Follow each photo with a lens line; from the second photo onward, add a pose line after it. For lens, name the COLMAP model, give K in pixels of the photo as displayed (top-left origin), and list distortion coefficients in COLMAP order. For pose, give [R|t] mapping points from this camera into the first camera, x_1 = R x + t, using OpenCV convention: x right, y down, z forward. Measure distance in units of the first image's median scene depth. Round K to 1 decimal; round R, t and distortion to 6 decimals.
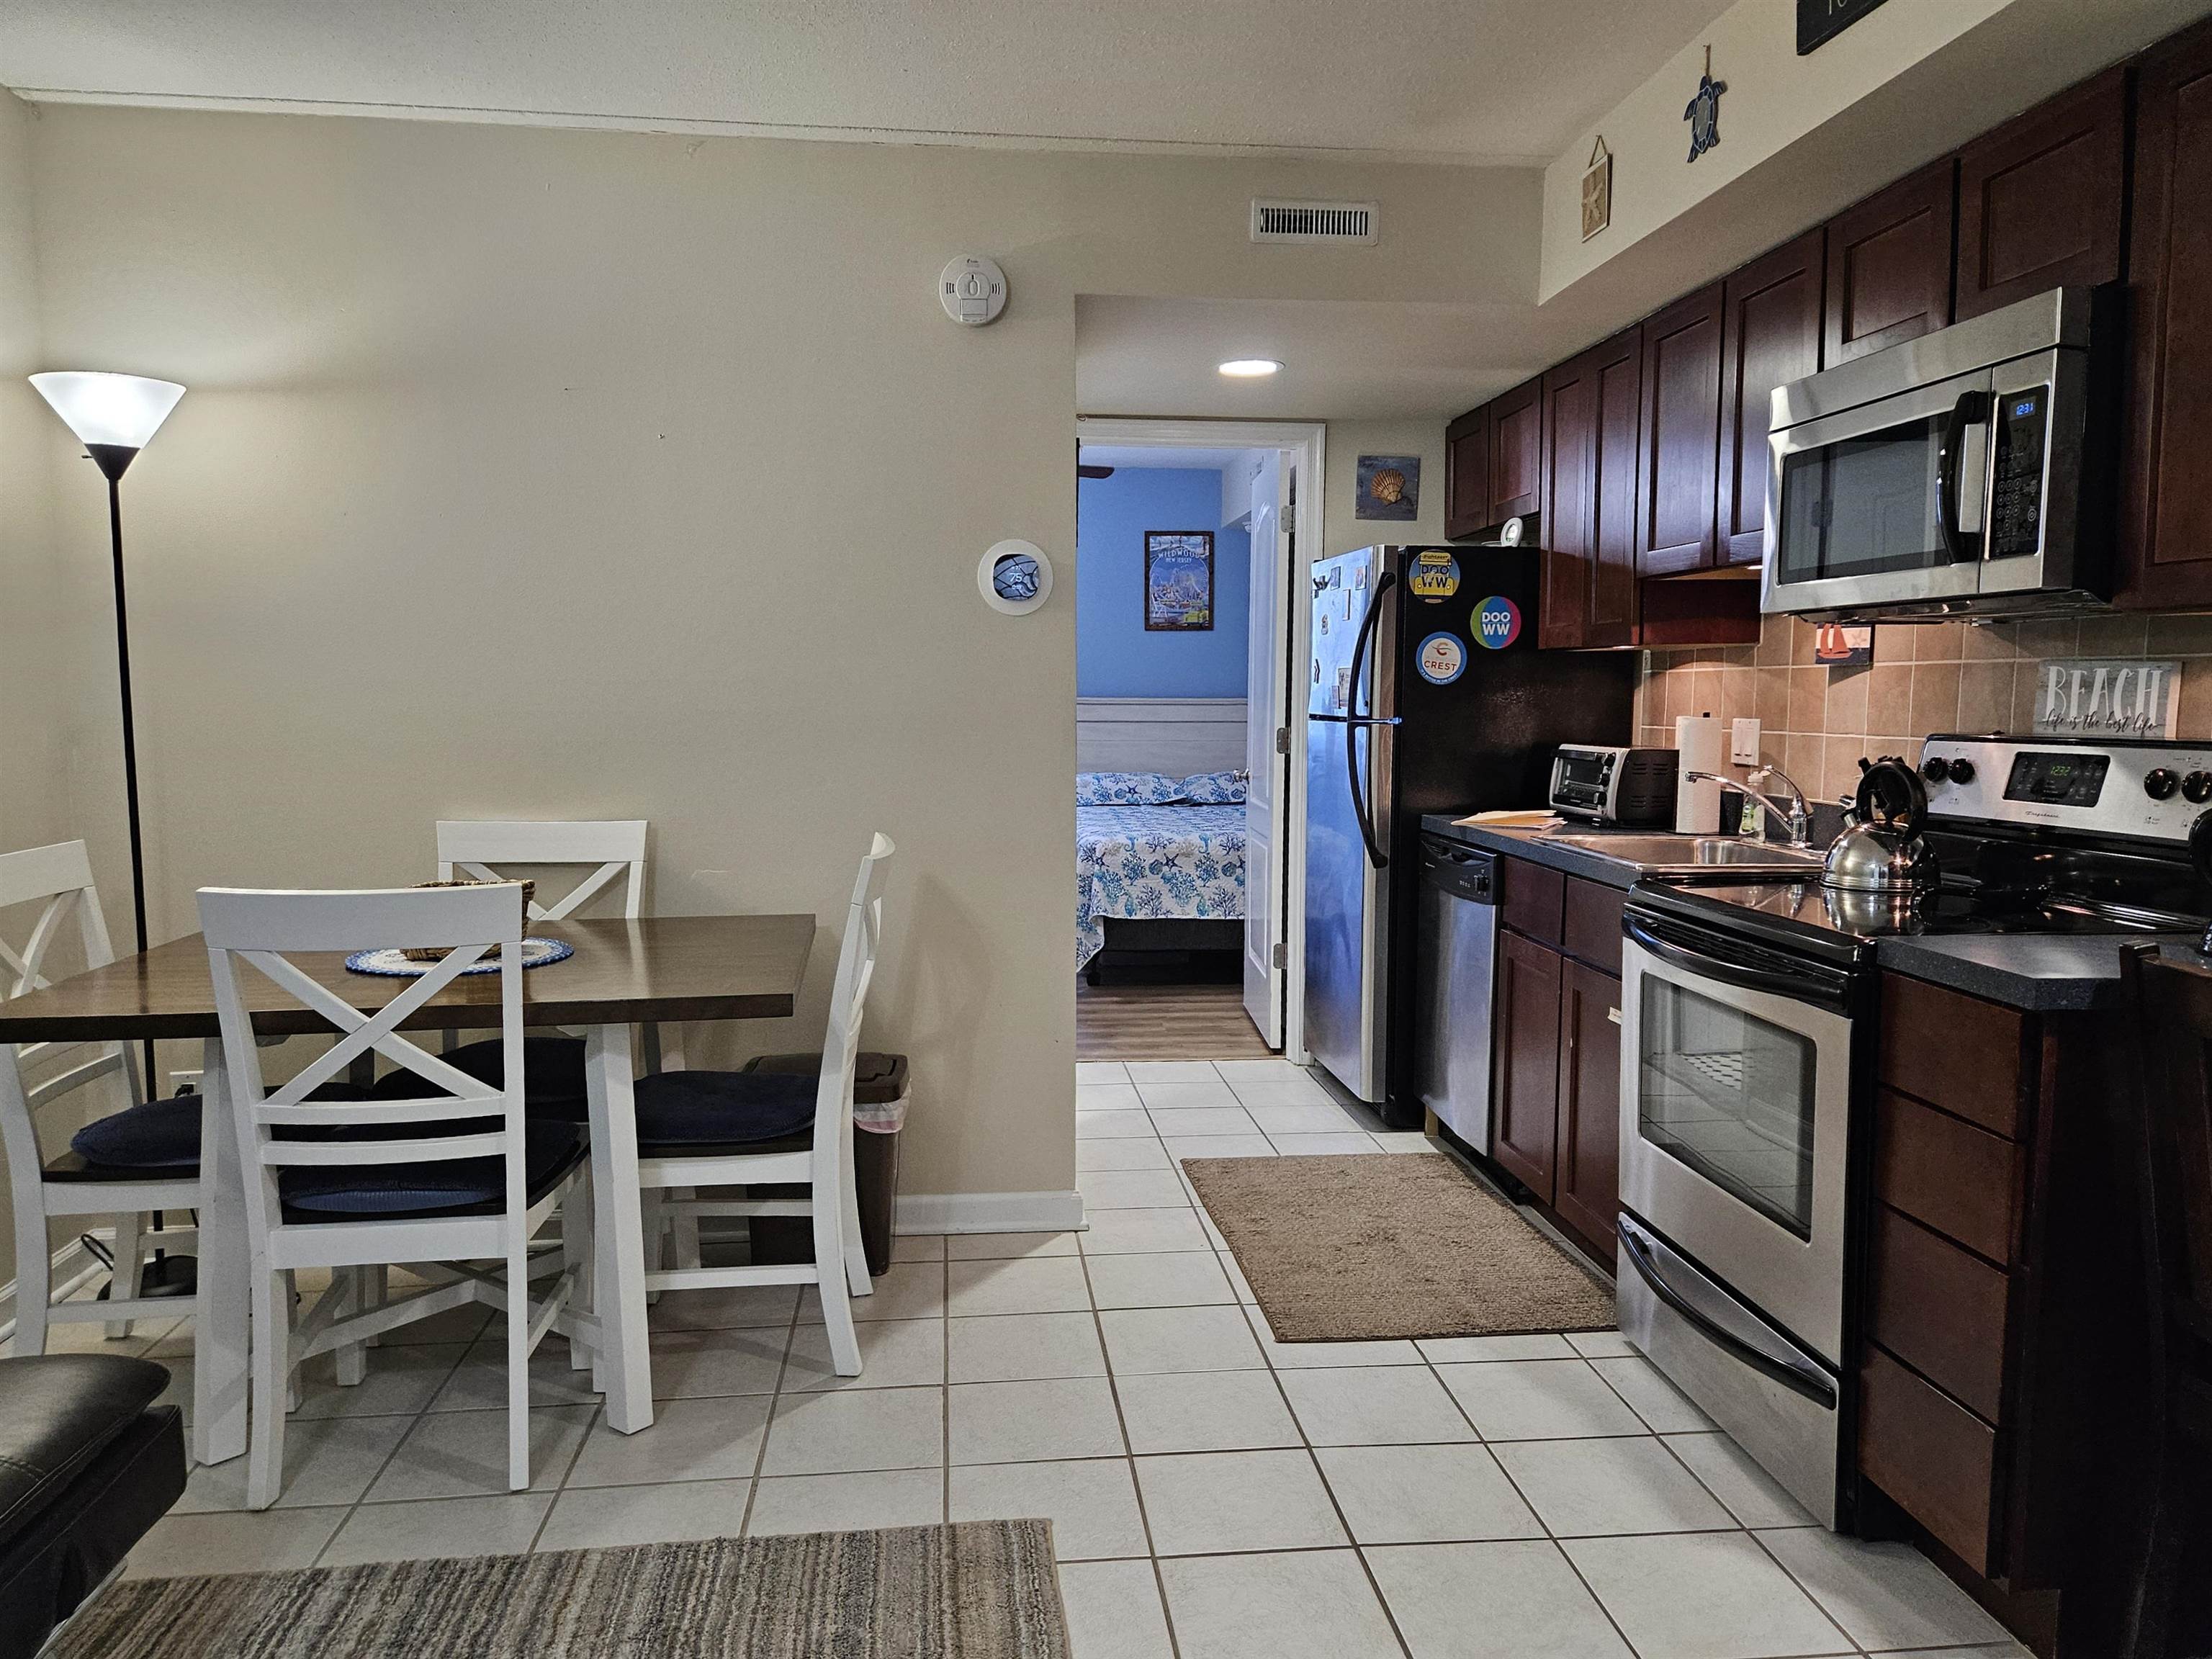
lens RADIAL K [[1571.6, 0, 1101.0], [0, 1571.6, 813.1], [0, 0, 1]] dist [0.068673, -0.062624]
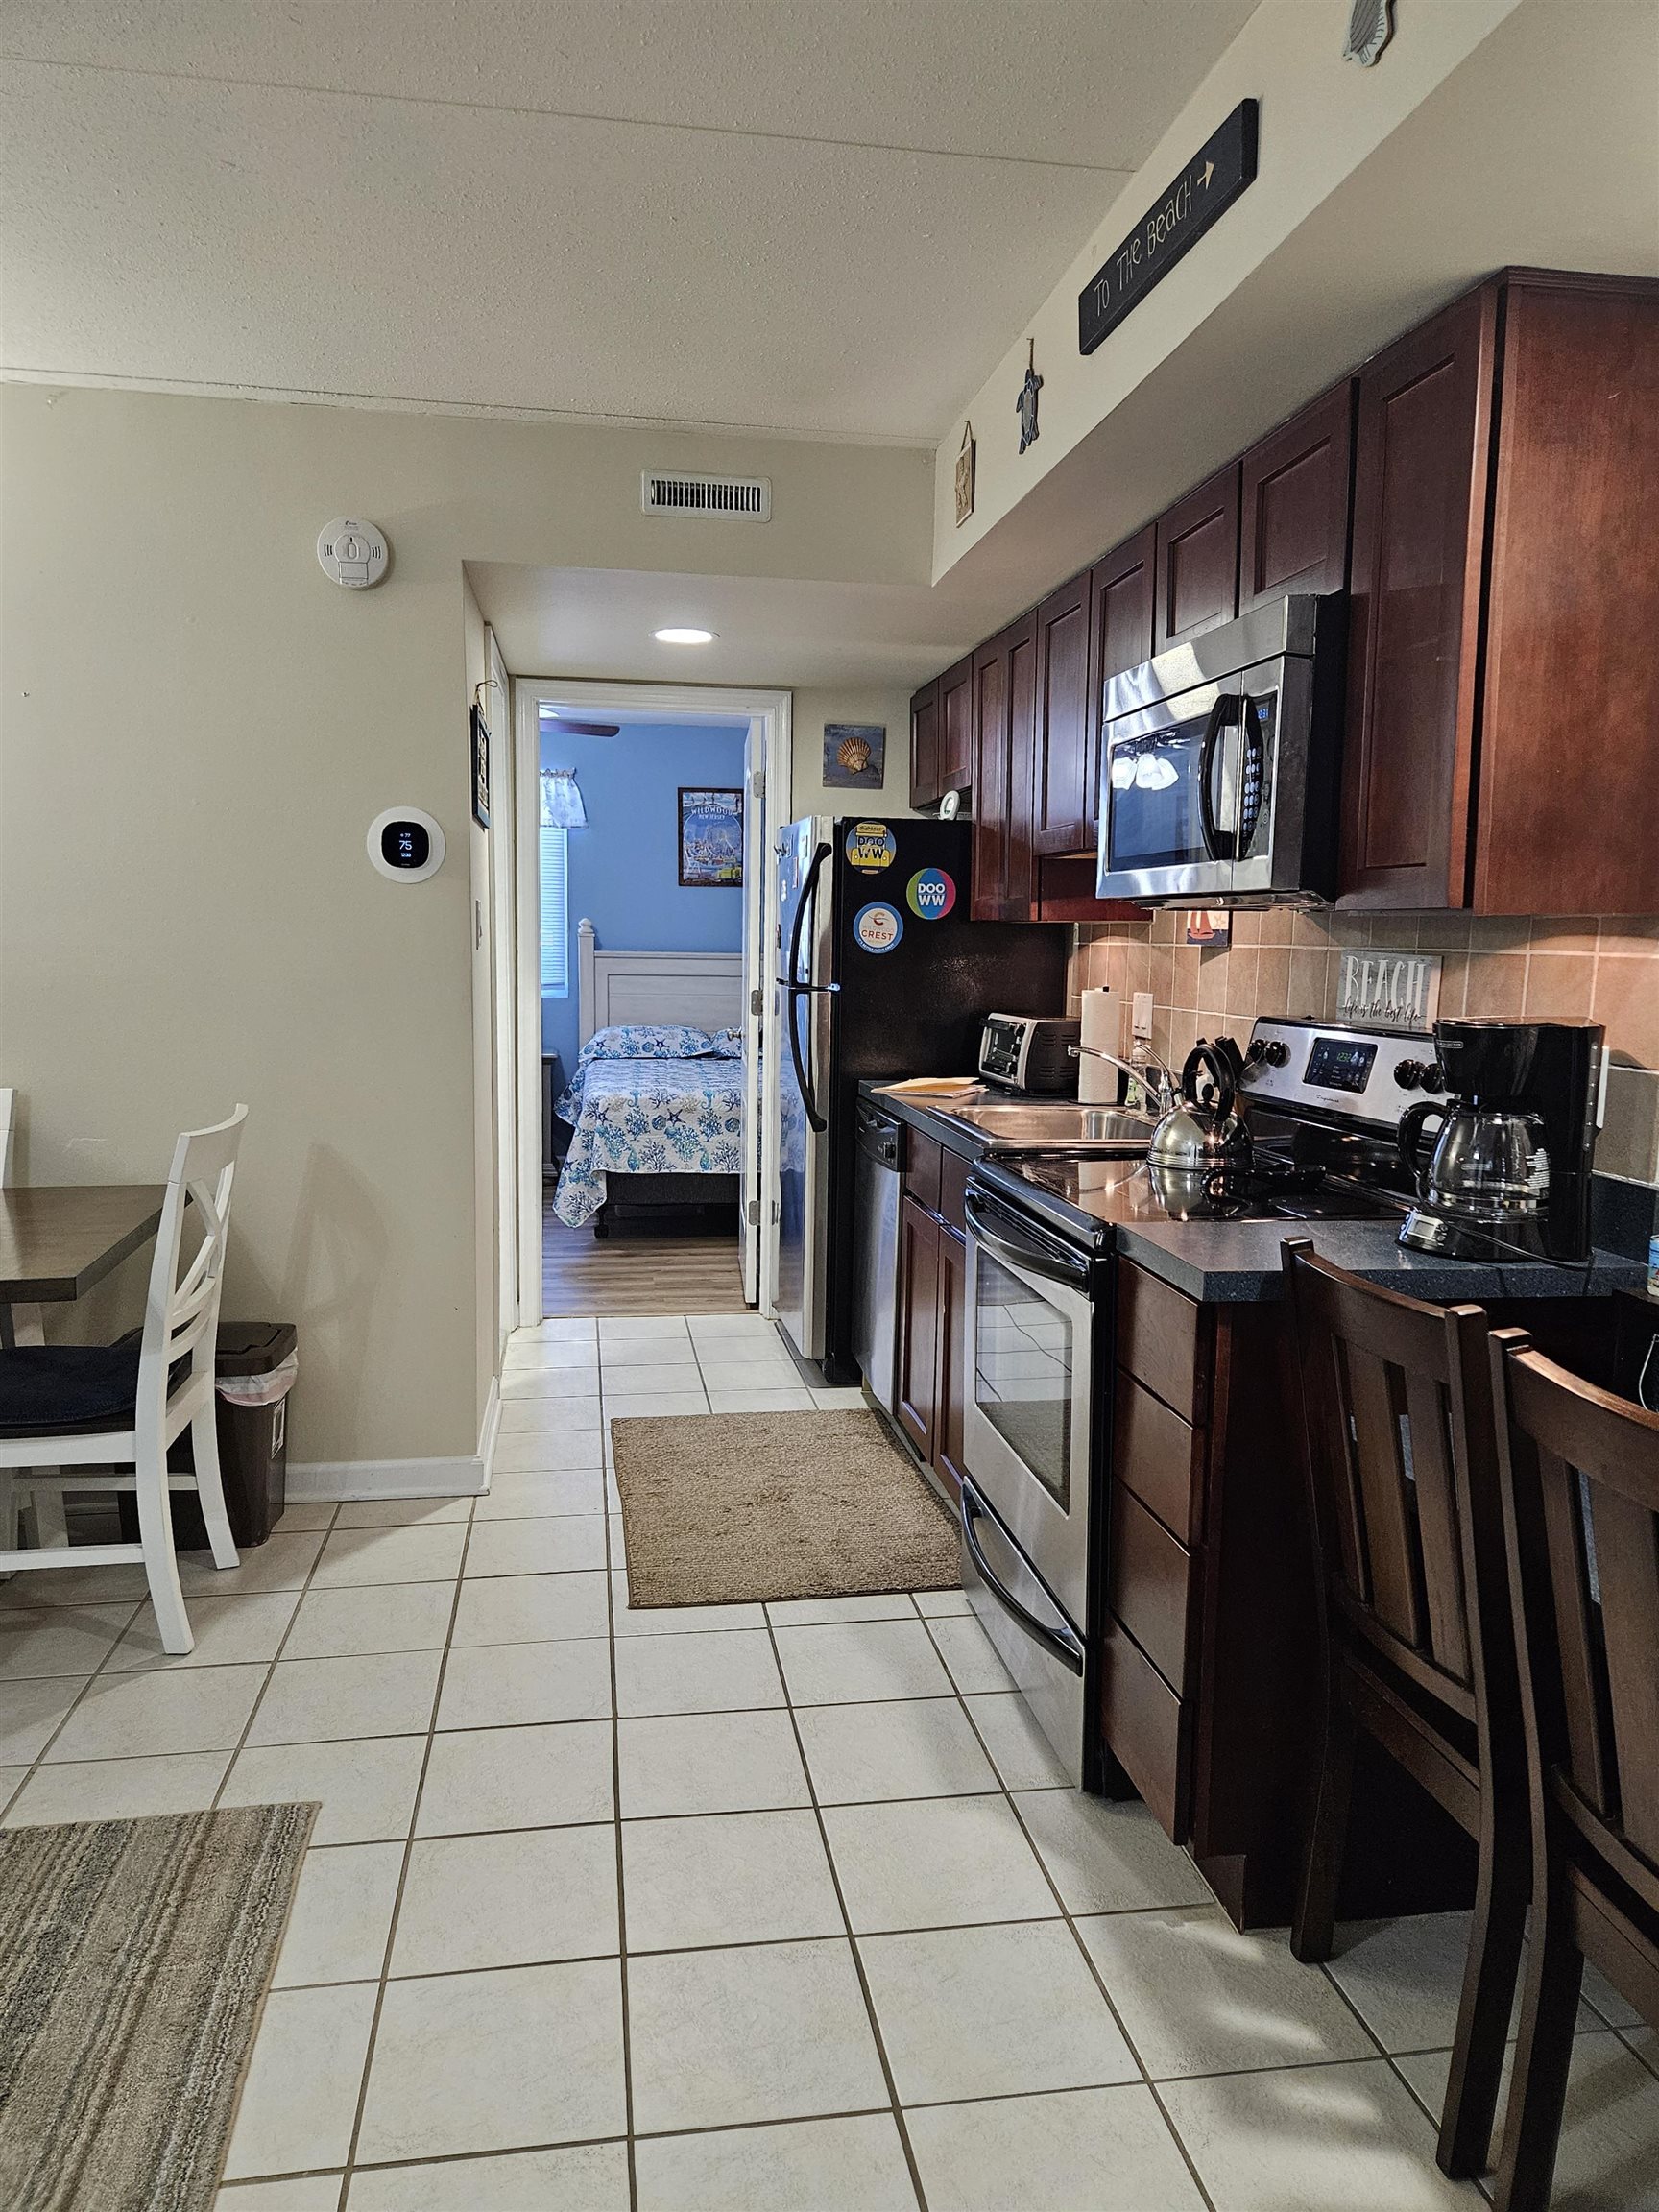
lens RADIAL K [[1527.3, 0, 825.2], [0, 1527.3, 1091.1], [0, 0, 1]] dist [0.066900, -0.067754]
pose [[0.998053, 0.005587, 0.062122, 0.155222], [-0.007108, 0.999680, 0.024283, -0.020545], [-0.061967, -0.024678, 0.997773, 0.012656]]
